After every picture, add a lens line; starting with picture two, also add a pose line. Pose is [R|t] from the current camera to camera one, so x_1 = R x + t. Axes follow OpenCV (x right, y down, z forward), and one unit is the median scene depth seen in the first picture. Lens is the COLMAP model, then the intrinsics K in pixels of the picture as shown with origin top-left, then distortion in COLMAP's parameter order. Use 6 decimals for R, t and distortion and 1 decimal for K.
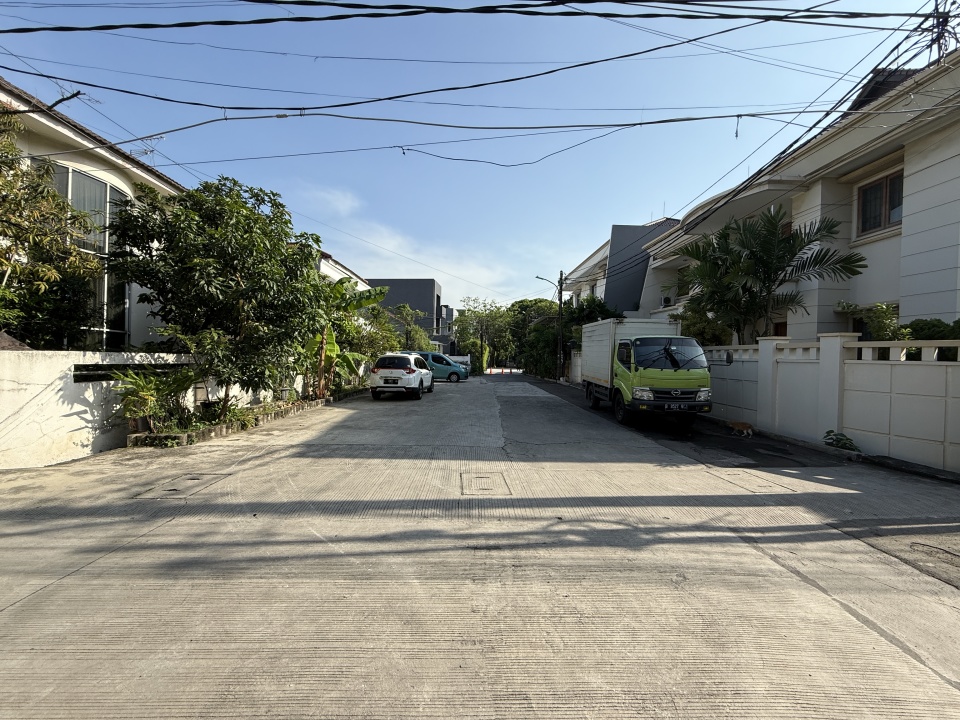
lens RADIAL K [[388.0, 0, 480.0], [0, 388.0, 360.0], [0, 0, 1]] dist [0.001821, 0.000472]
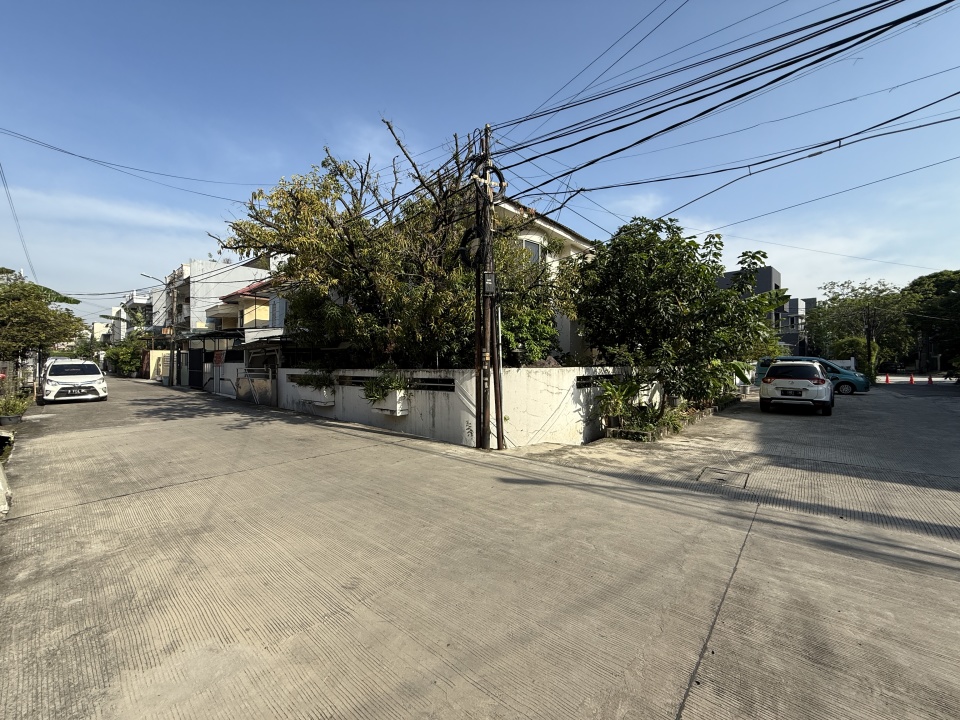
lens RADIAL K [[388.0, 0, 480.0], [0, 388.0, 360.0], [0, 0, 1]] dist [0.001821, 0.000472]
pose [[0.740495, -0.020398, -0.671752, -0.299386], [0.011560, 0.999778, -0.017616, -0.024517], [0.671962, 0.005279, 0.740566, -0.274482]]
